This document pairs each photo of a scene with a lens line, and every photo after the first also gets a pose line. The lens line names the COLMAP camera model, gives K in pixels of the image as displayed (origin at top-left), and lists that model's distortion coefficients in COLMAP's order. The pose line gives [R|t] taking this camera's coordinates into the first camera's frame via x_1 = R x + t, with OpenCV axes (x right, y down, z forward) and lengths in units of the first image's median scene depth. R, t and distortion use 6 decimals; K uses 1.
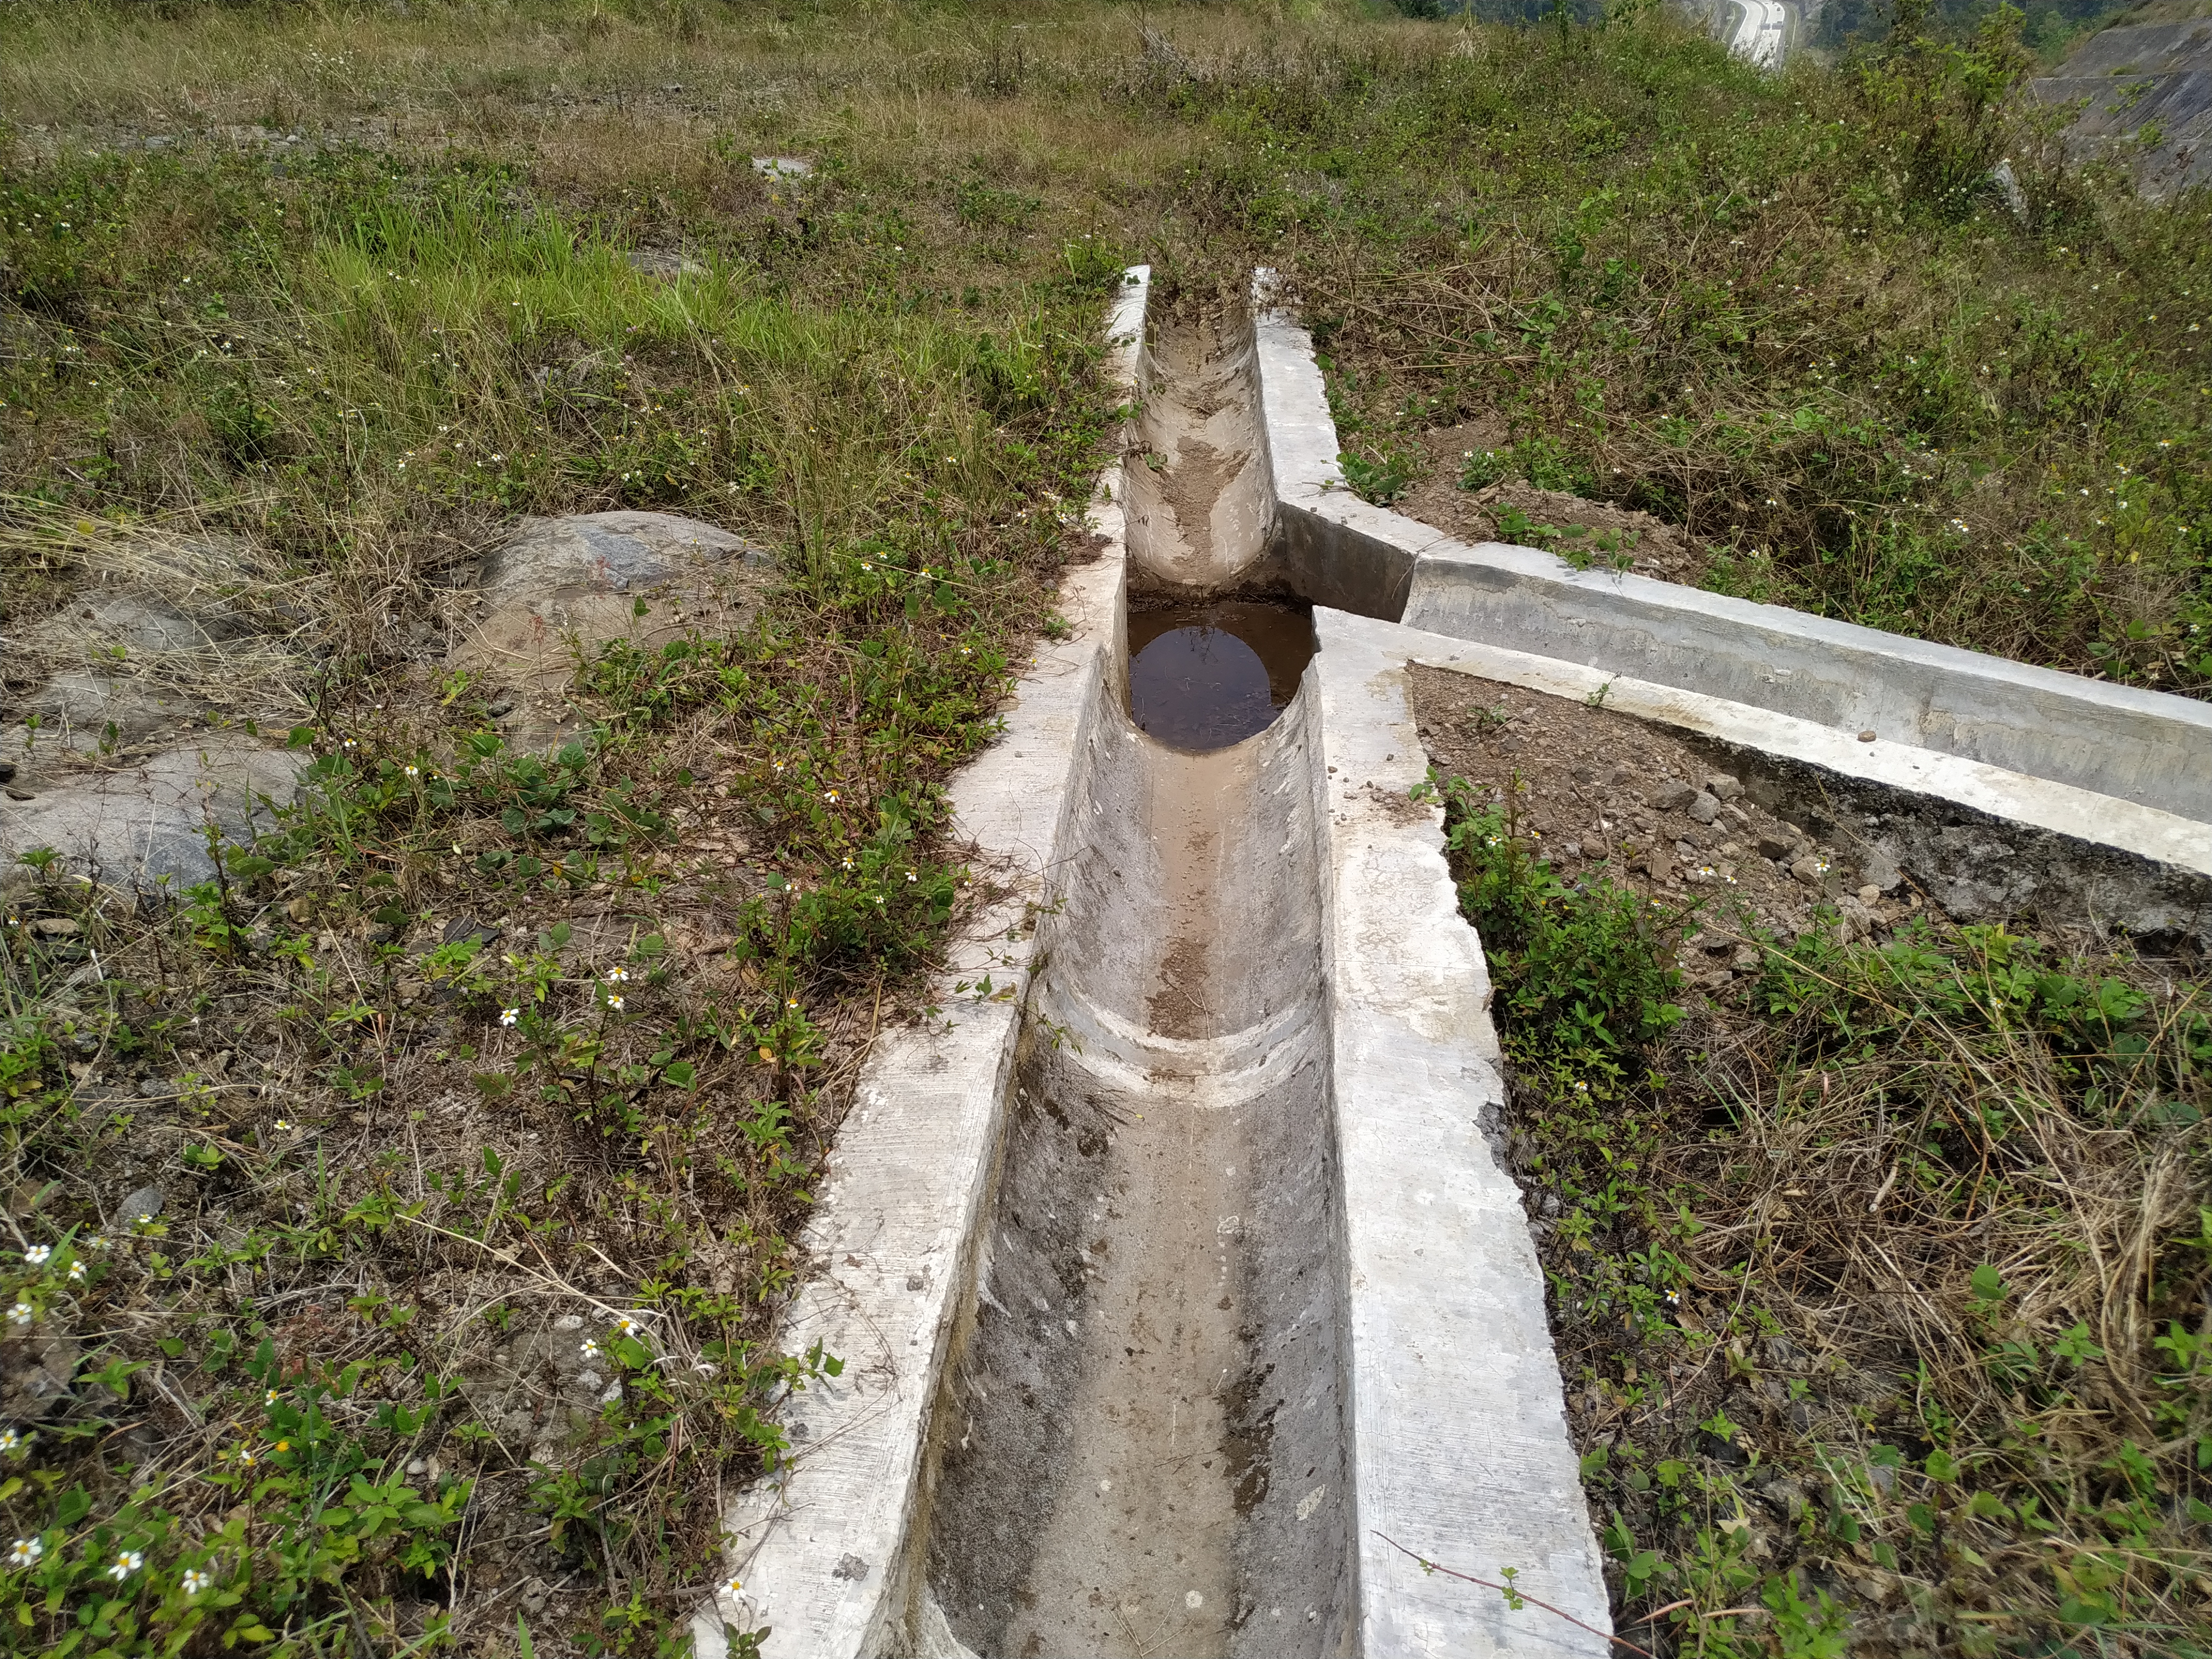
lens RADIAL K [[1597.8, 0, 1106.0], [0, 1597.8, 829.5], [0, 0, 1]] dist [-0.006754, -0.006340]
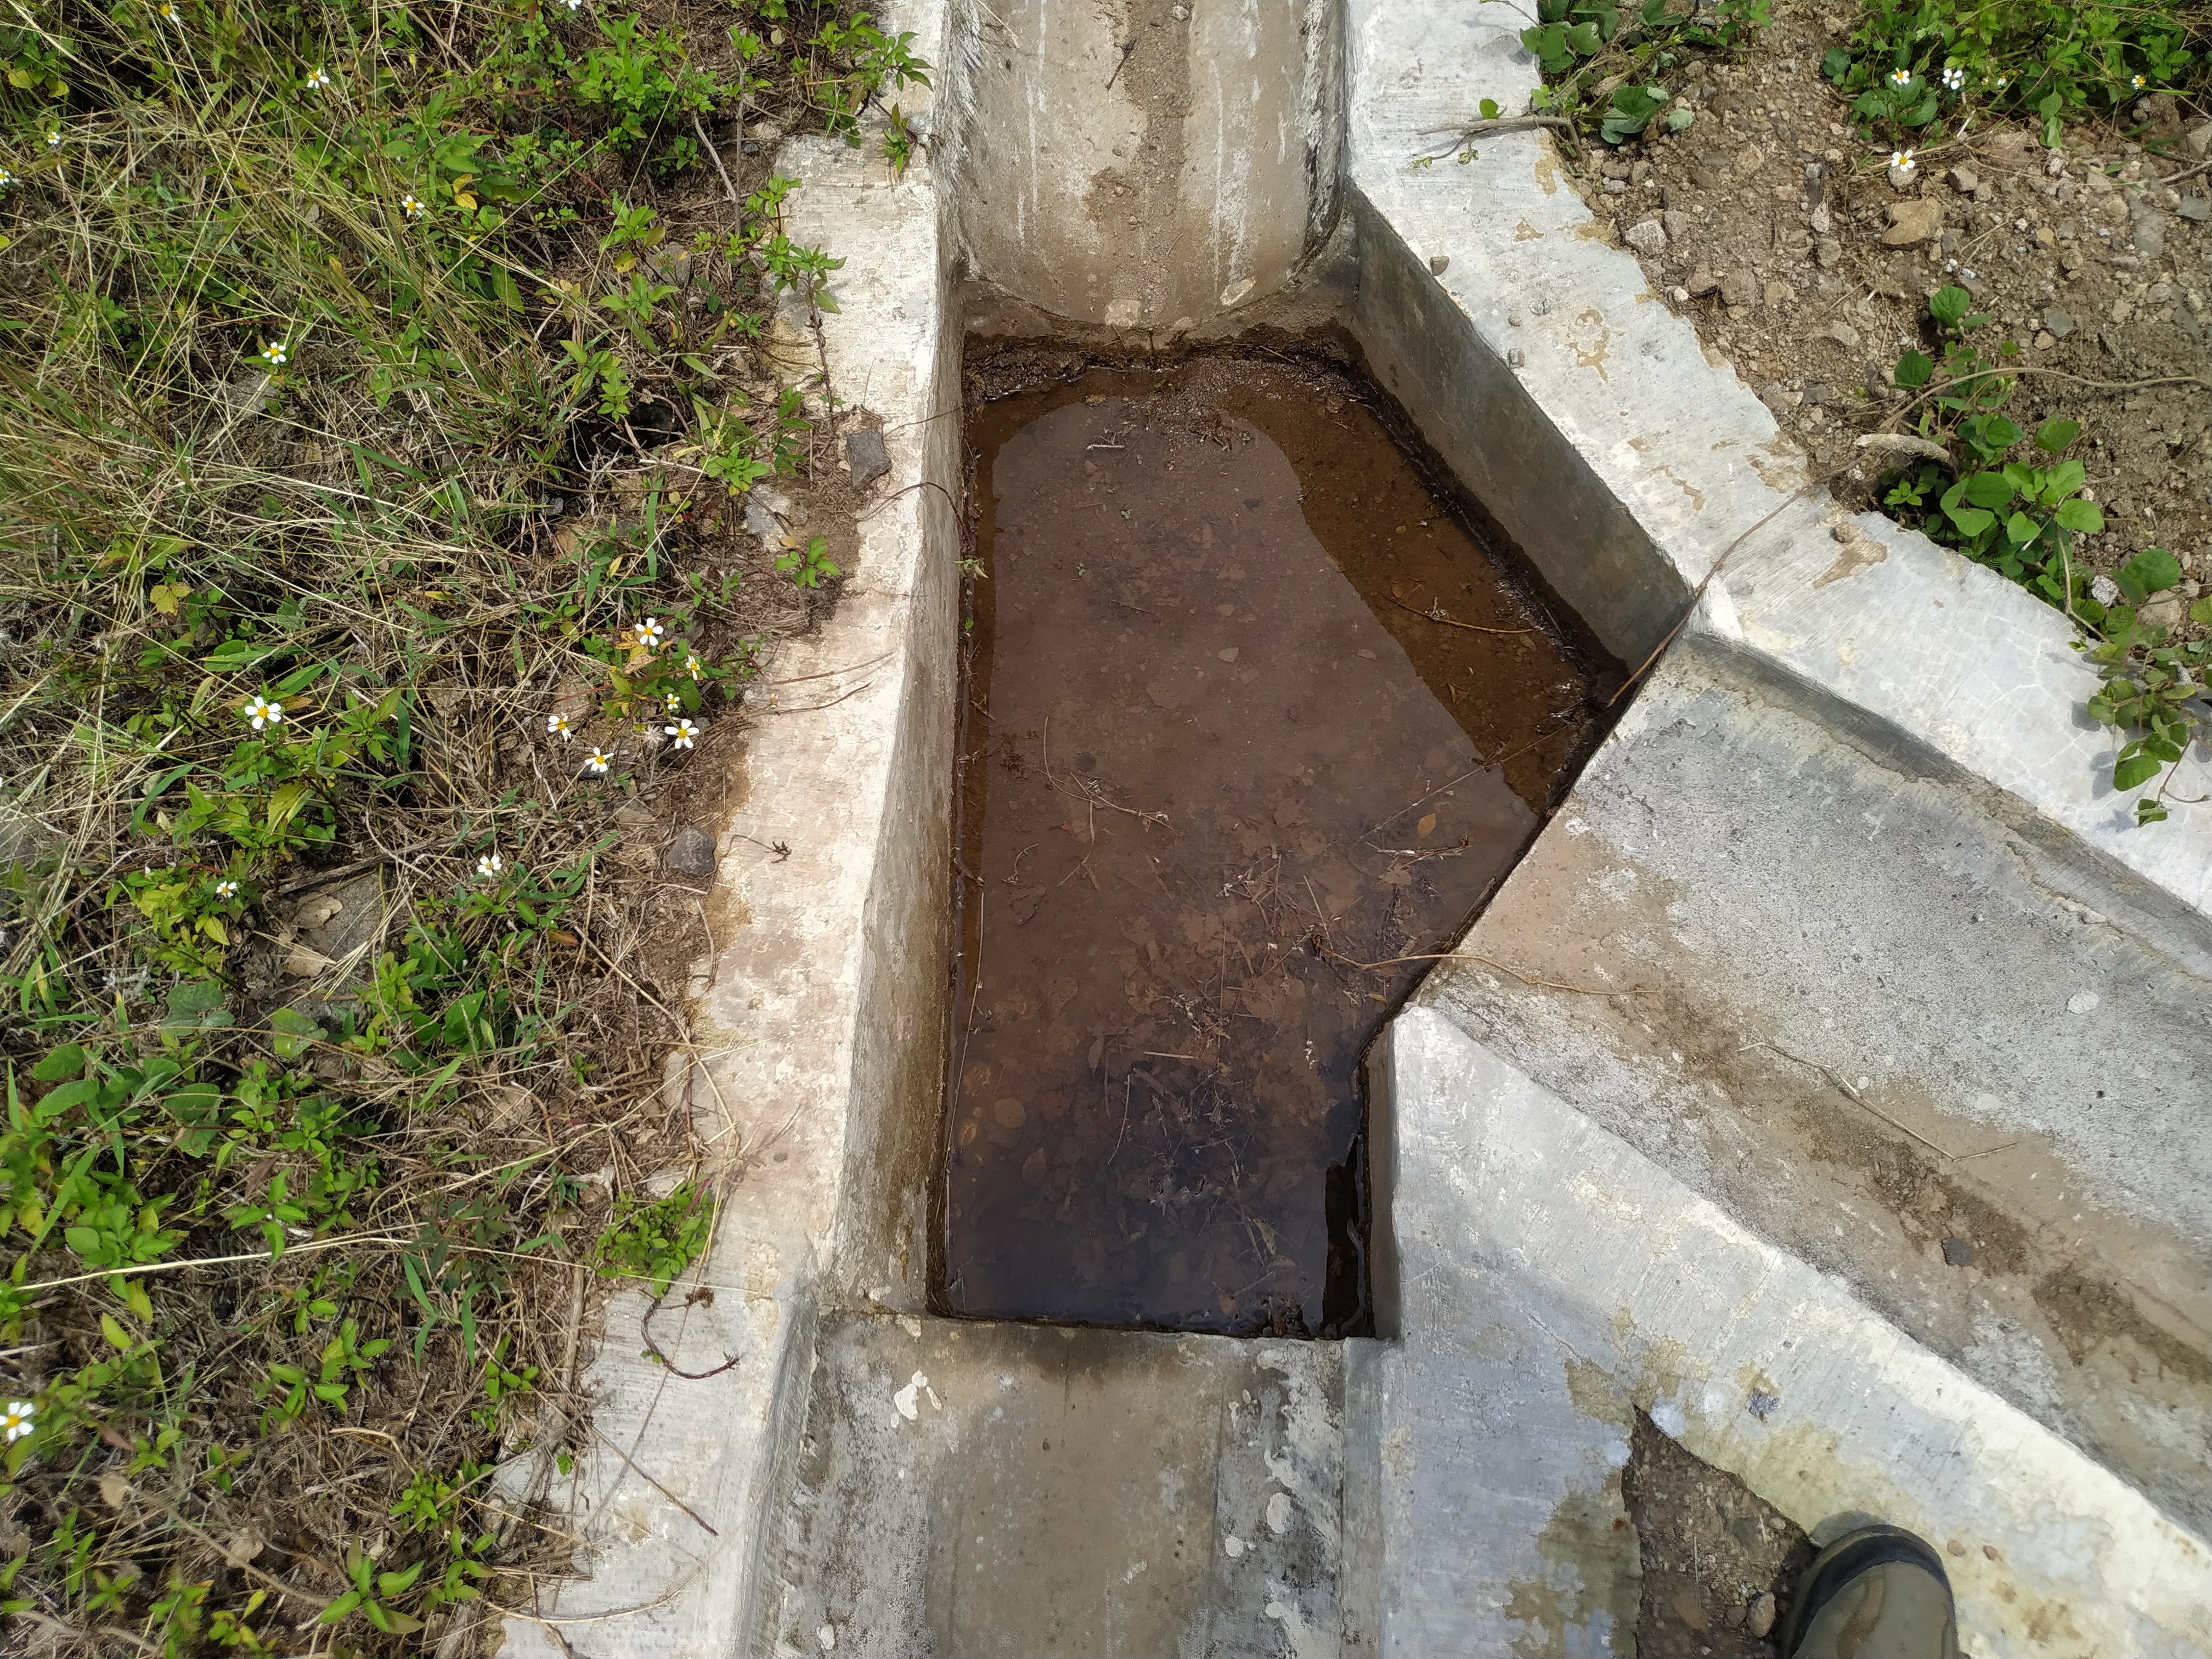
lens RADIAL K [[1597.8, 0, 1106.0], [0, 1597.8, 829.5], [0, 0, 1]] dist [-0.006754, -0.006340]
pose [[0.999884, -0.000262, -0.015203, 0.055561], [0.010176, 0.754466, 0.656260, -0.334131], [0.011298, -0.656339, 0.754382, 0.608949]]
